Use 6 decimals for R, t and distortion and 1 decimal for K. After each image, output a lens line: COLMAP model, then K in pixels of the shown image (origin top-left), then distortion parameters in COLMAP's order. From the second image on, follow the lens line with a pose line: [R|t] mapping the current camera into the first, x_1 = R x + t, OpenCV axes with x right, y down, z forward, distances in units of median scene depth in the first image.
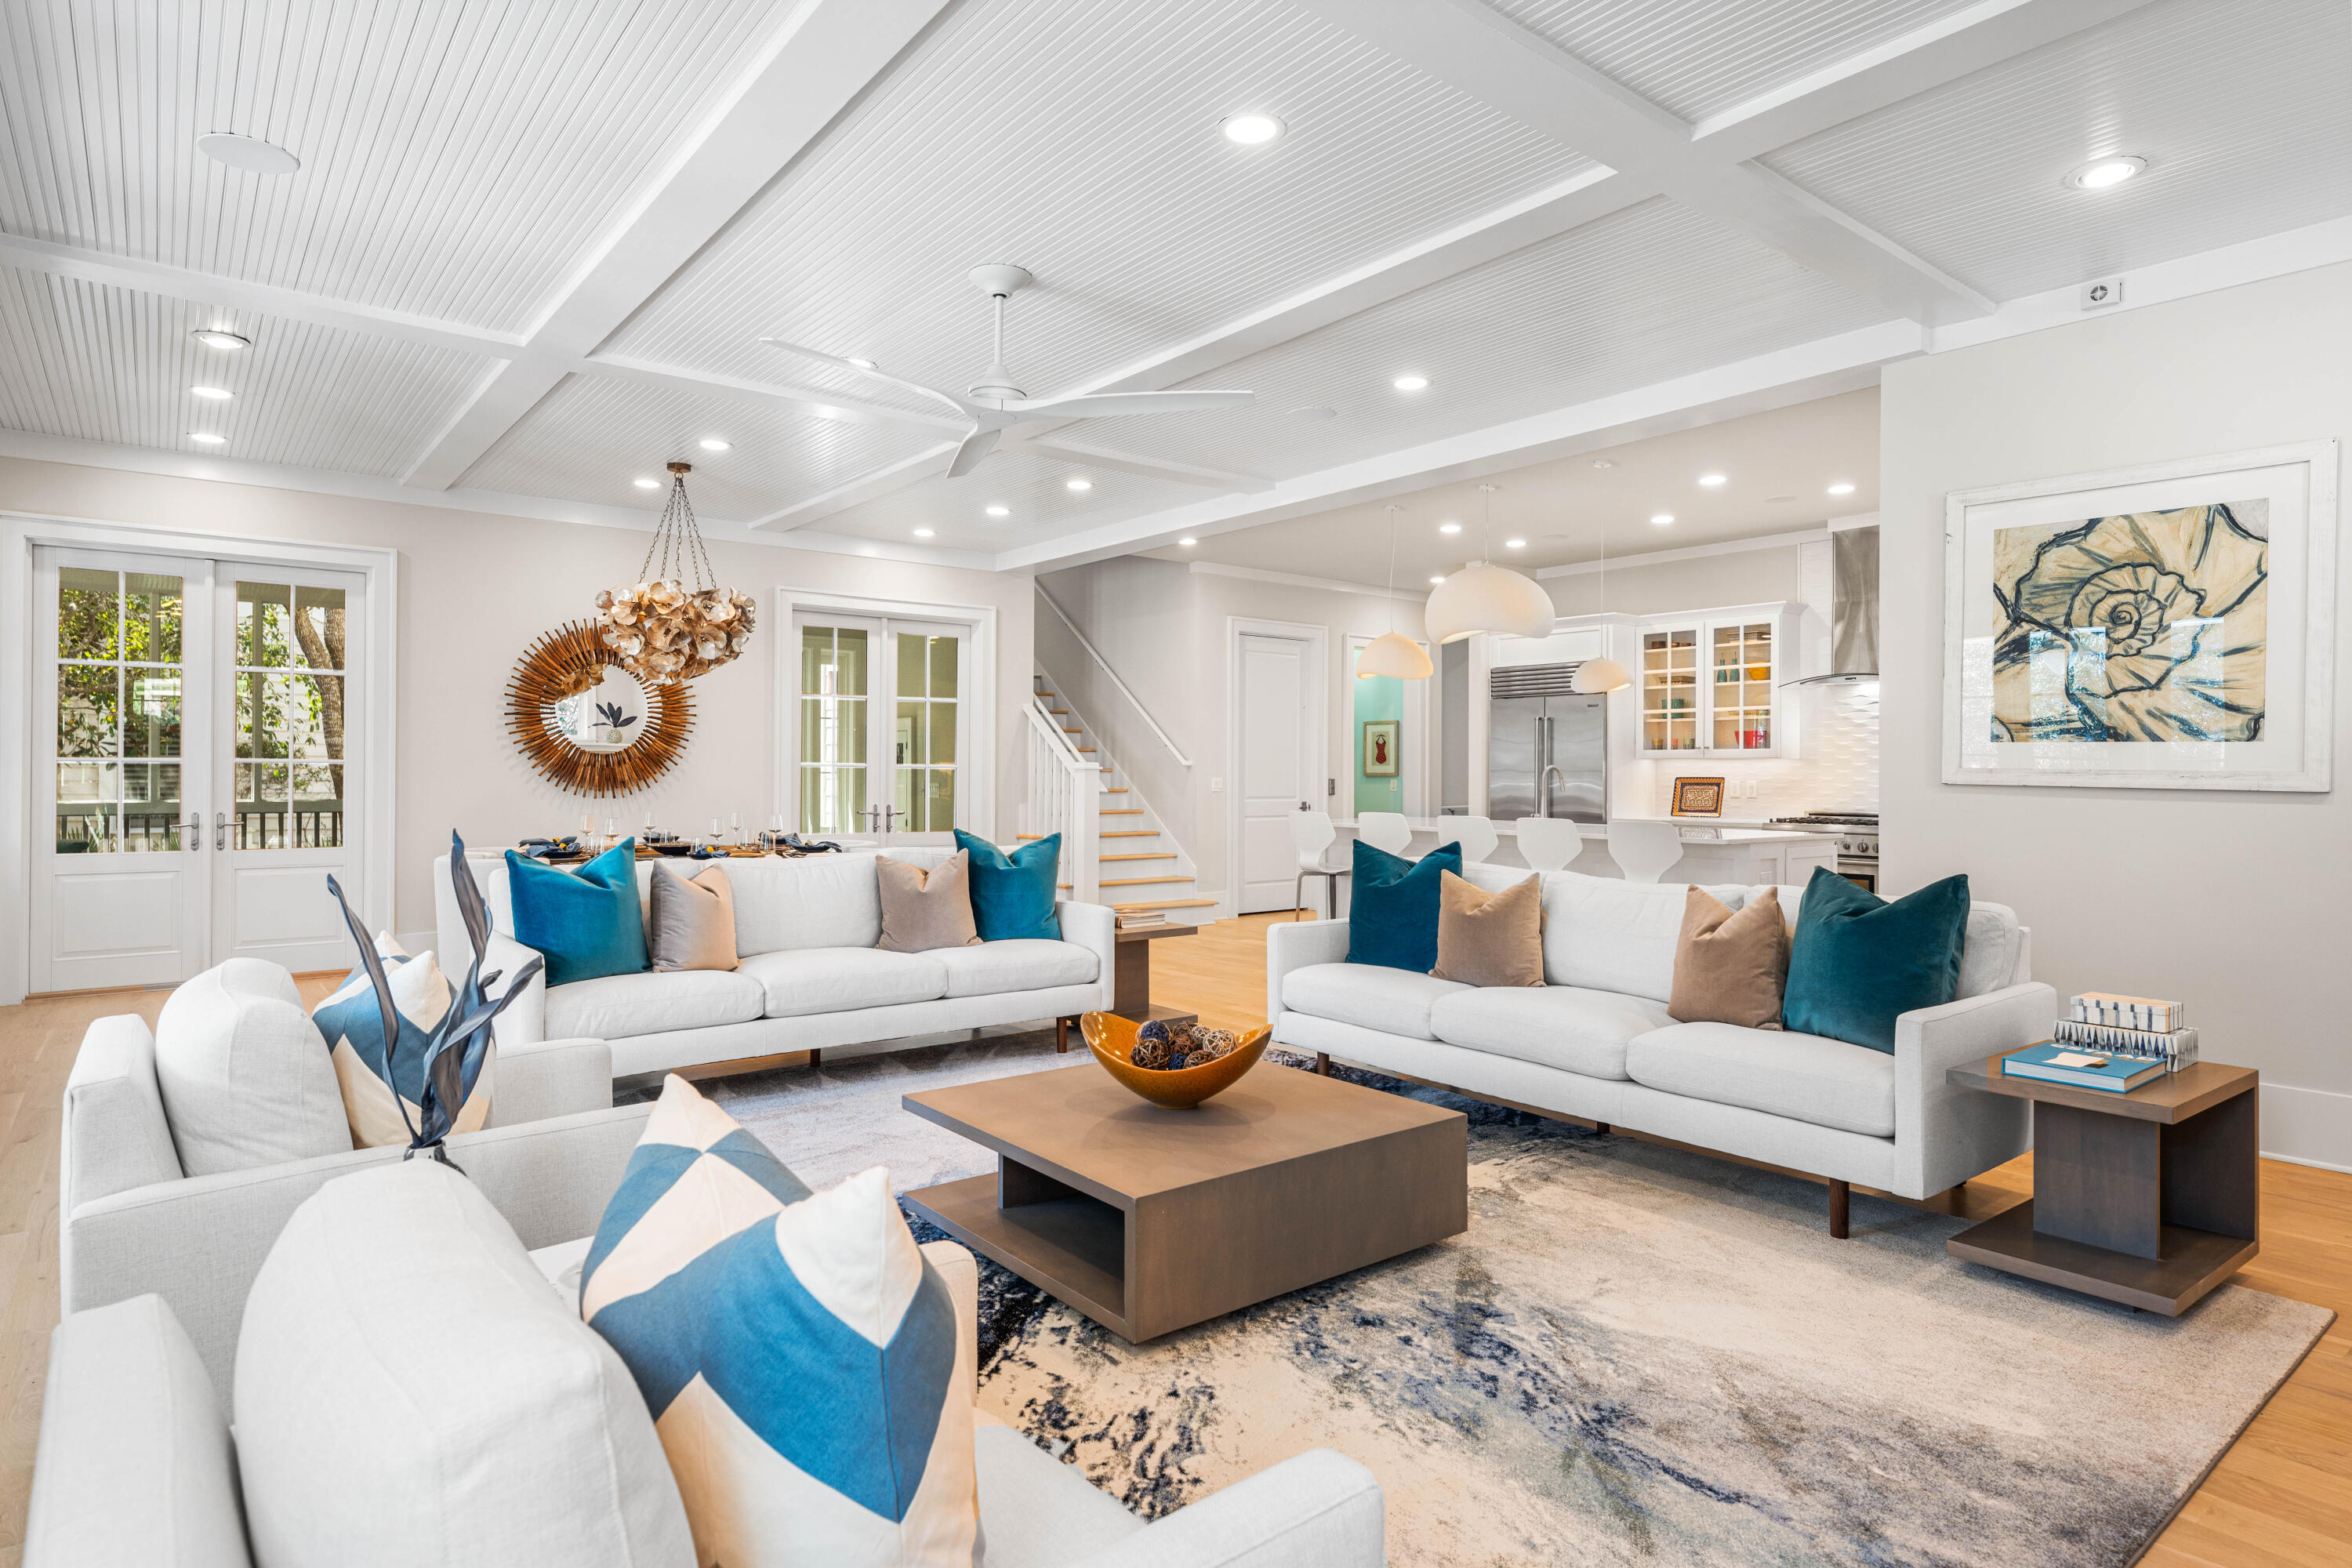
lens RADIAL K [[1288.6, 0, 1171.6], [0, 1288.6, 776.3], [0, 0, 1]] dist [0.001766, 0.000308]
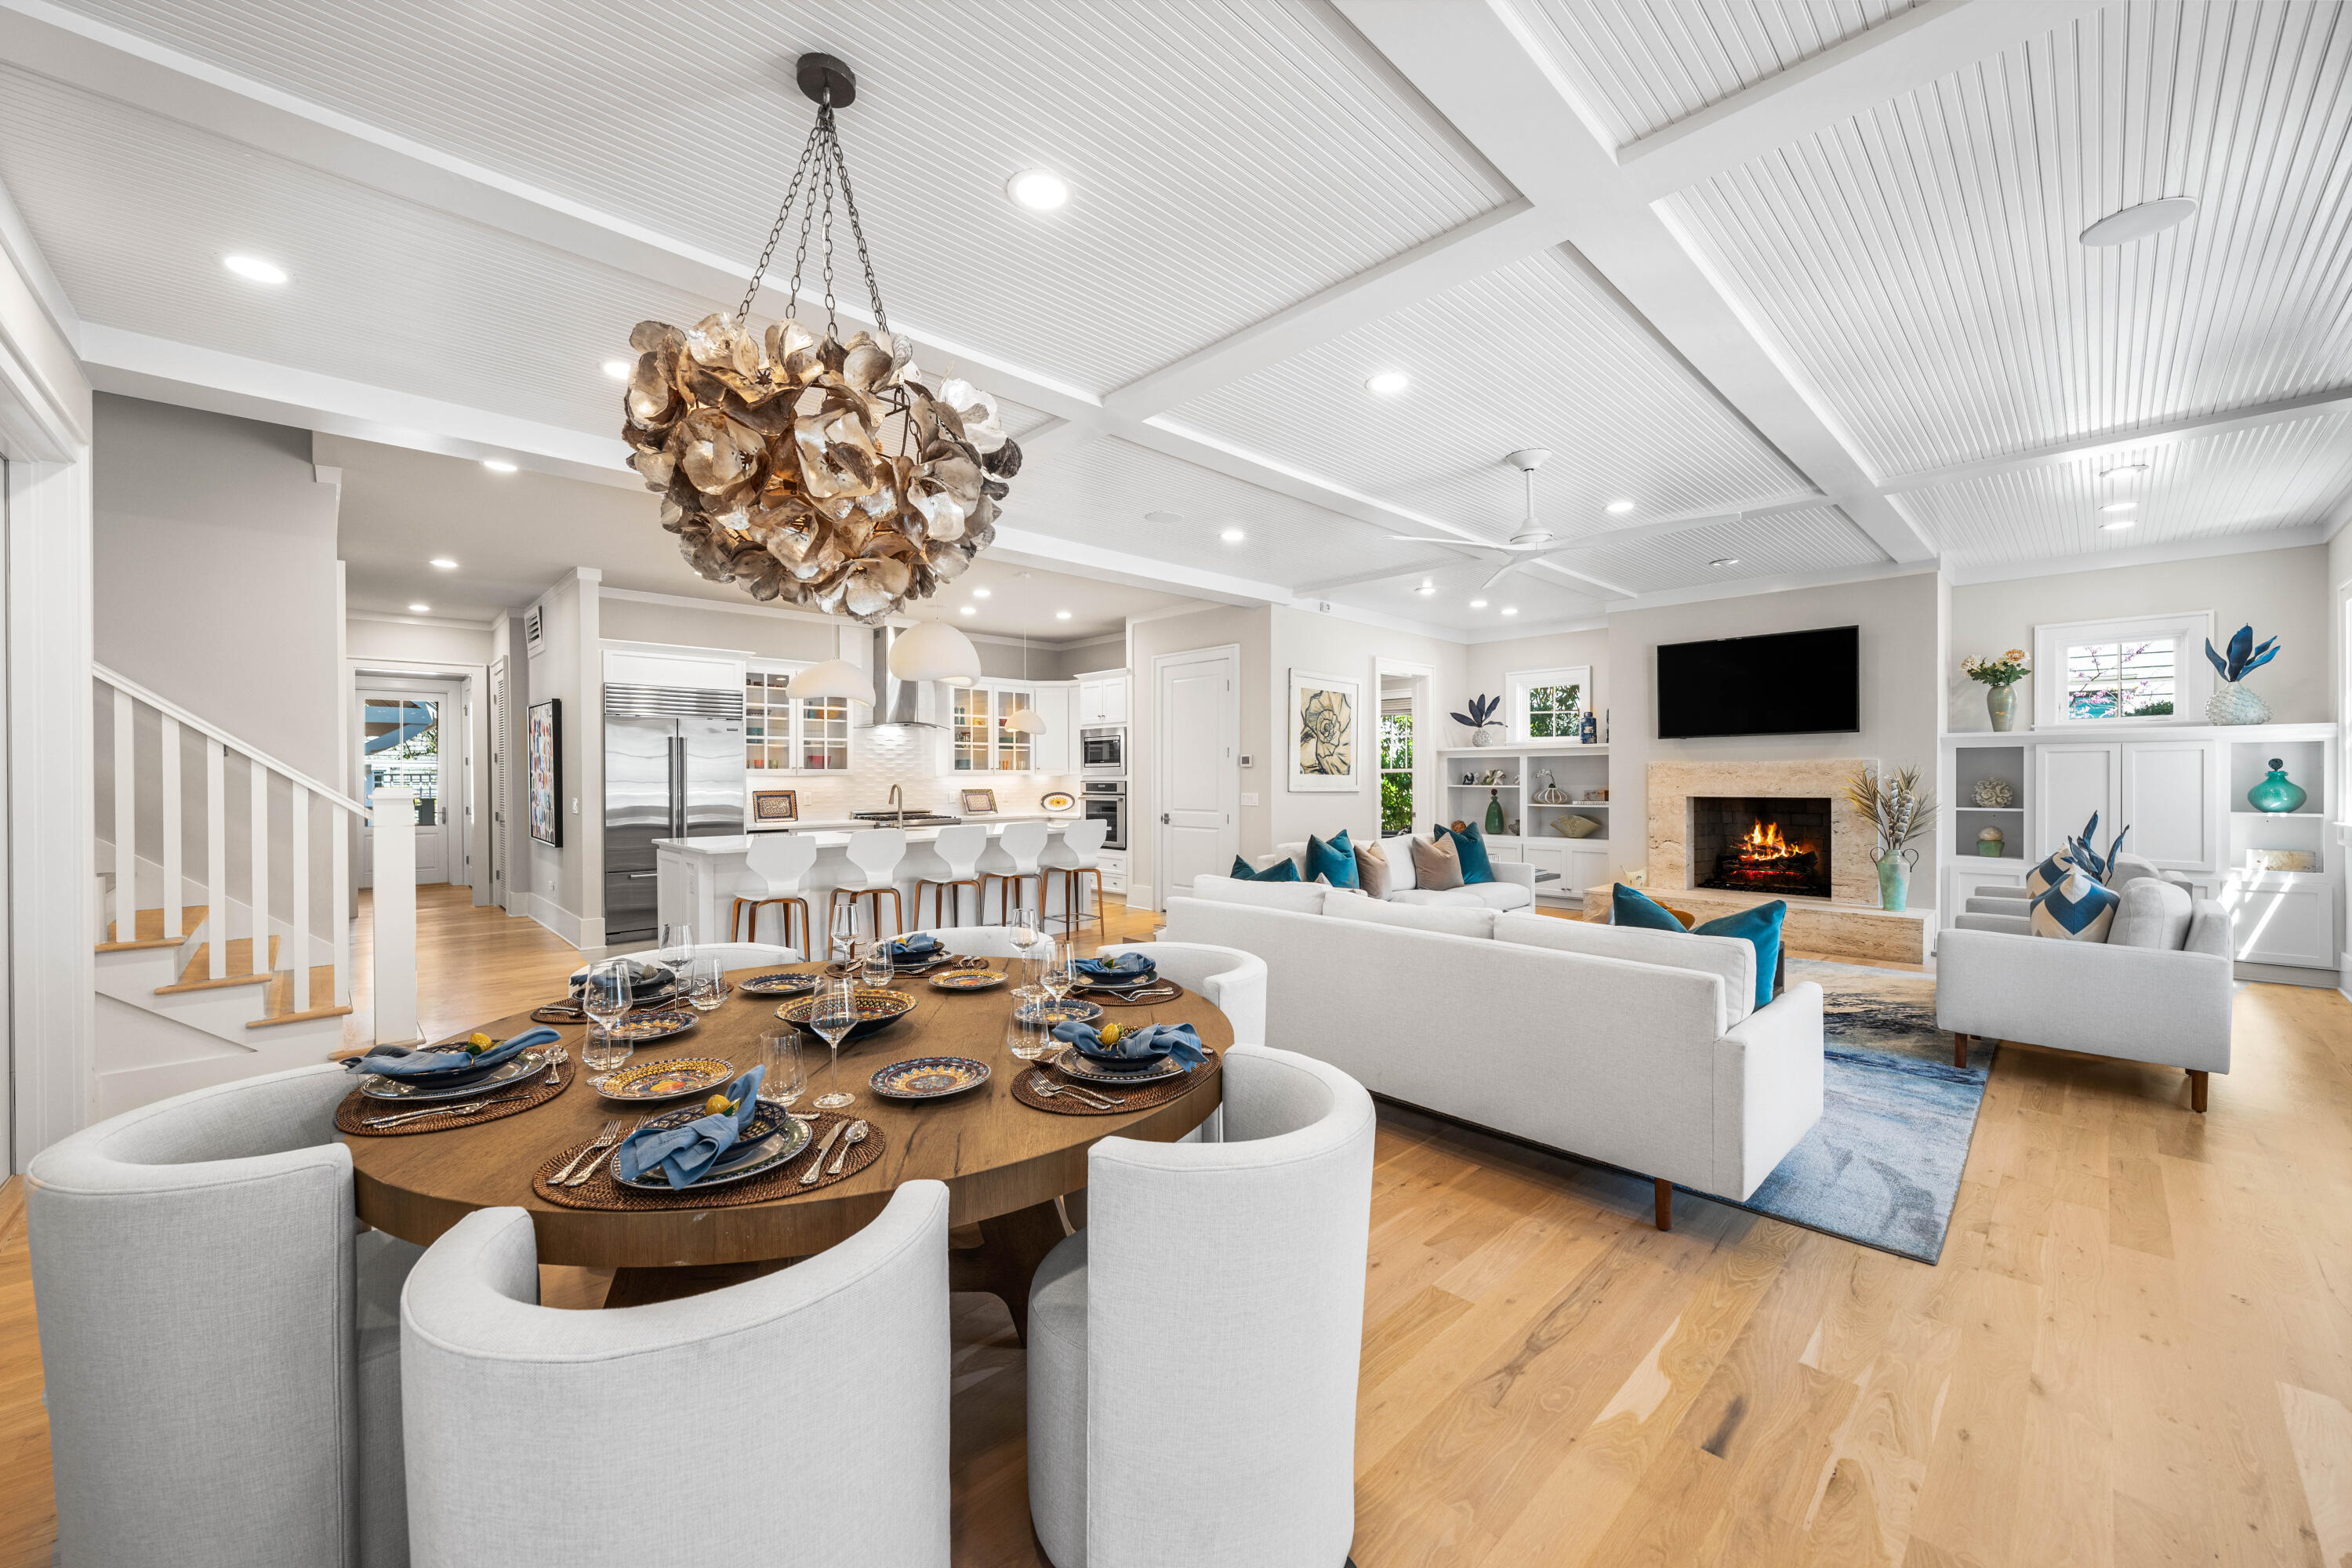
lens RADIAL K [[899.9, 0, 1169.1], [0, 899.9, 785.5], [0, 0, 1]] dist [-0.000427, -0.000003]
pose [[-0.091351, -0.011378, 0.995754, -0.877153], [0.004581, 0.999919, 0.011845, -0.021157], [-0.995808, 0.005643, -0.091291, 1.174785]]
